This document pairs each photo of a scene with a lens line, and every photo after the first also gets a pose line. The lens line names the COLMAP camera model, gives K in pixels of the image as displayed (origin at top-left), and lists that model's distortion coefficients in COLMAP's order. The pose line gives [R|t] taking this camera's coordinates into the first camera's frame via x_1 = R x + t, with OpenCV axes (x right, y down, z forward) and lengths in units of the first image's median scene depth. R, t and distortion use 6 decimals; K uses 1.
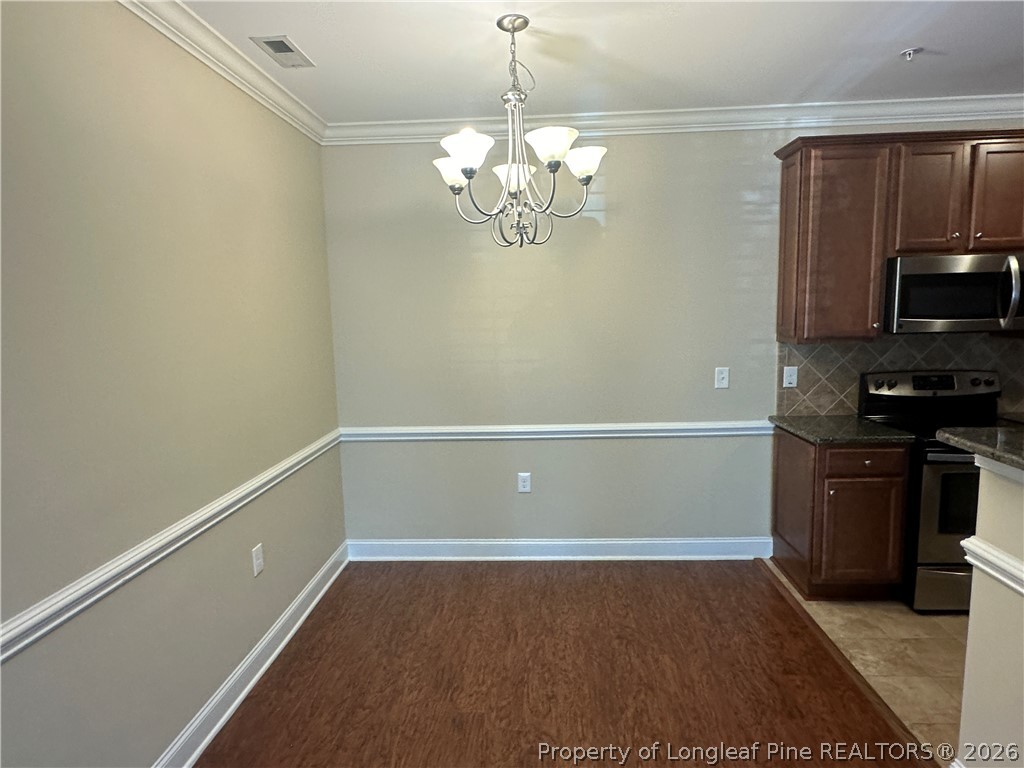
lens RADIAL K [[588.6, 0, 513.4], [0, 588.6, 382.8], [0, 0, 1]] dist [-0.001309, 0.000842]
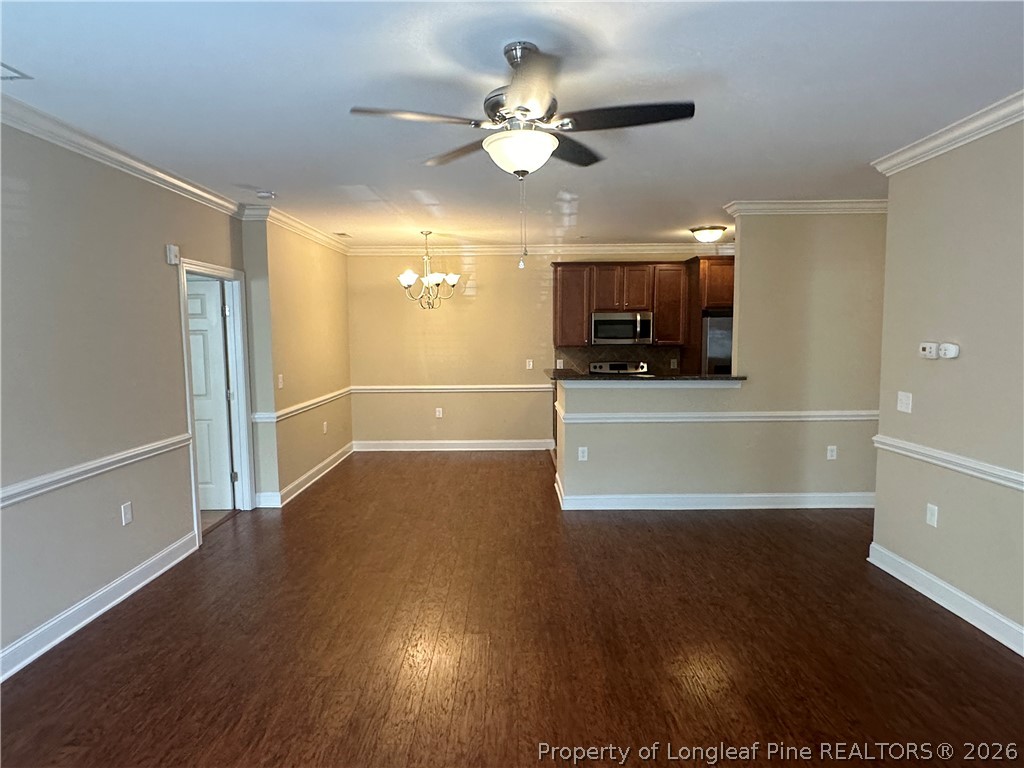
lens RADIAL K [[588.6, 0, 510.7], [0, 588.6, 385.6], [0, 0, 1]] dist [-0.001309, 0.000842]
pose [[0.998426, 0.013560, 0.054415, 0.185130], [-0.011989, 0.999505, -0.029094, 0.149975], [-0.054782, 0.028396, 0.998094, -1.309571]]
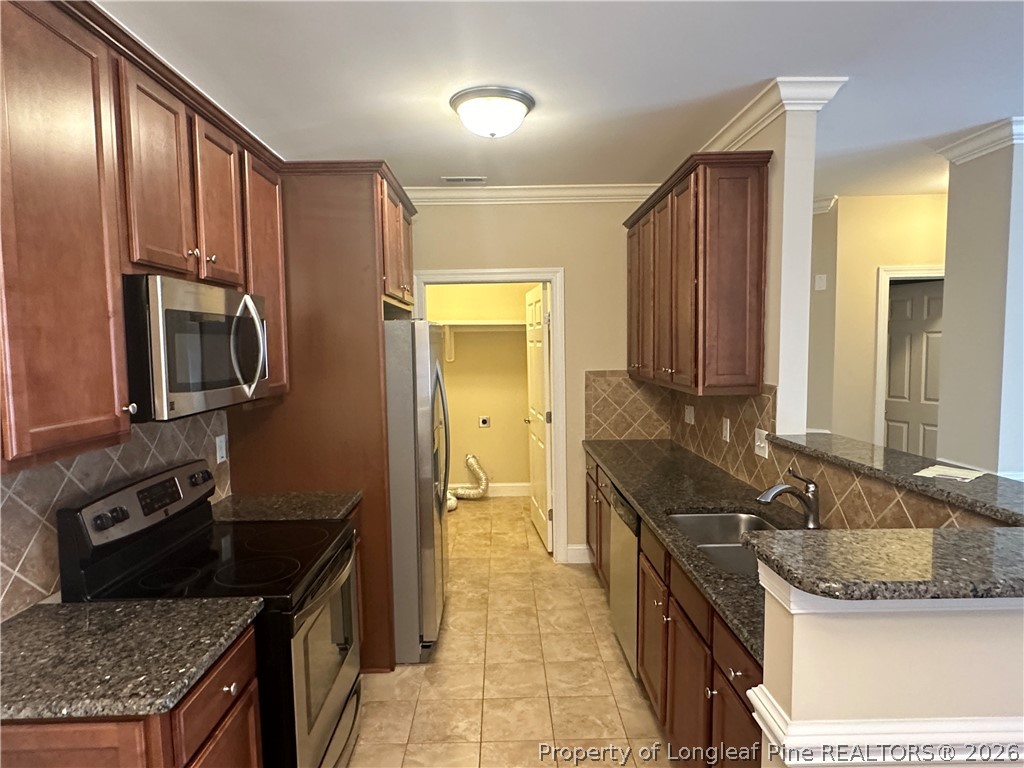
lens RADIAL K [[588.6, 0, 511.0], [0, 588.6, 387.5], [0, 0, 1]] dist [-0.001309, 0.000842]
pose [[-0.074988, -0.044780, 0.996179, 0.102345], [0.139158, 0.988746, 0.054921, -0.097189], [-0.987427, 0.142744, -0.067912, 0.713356]]
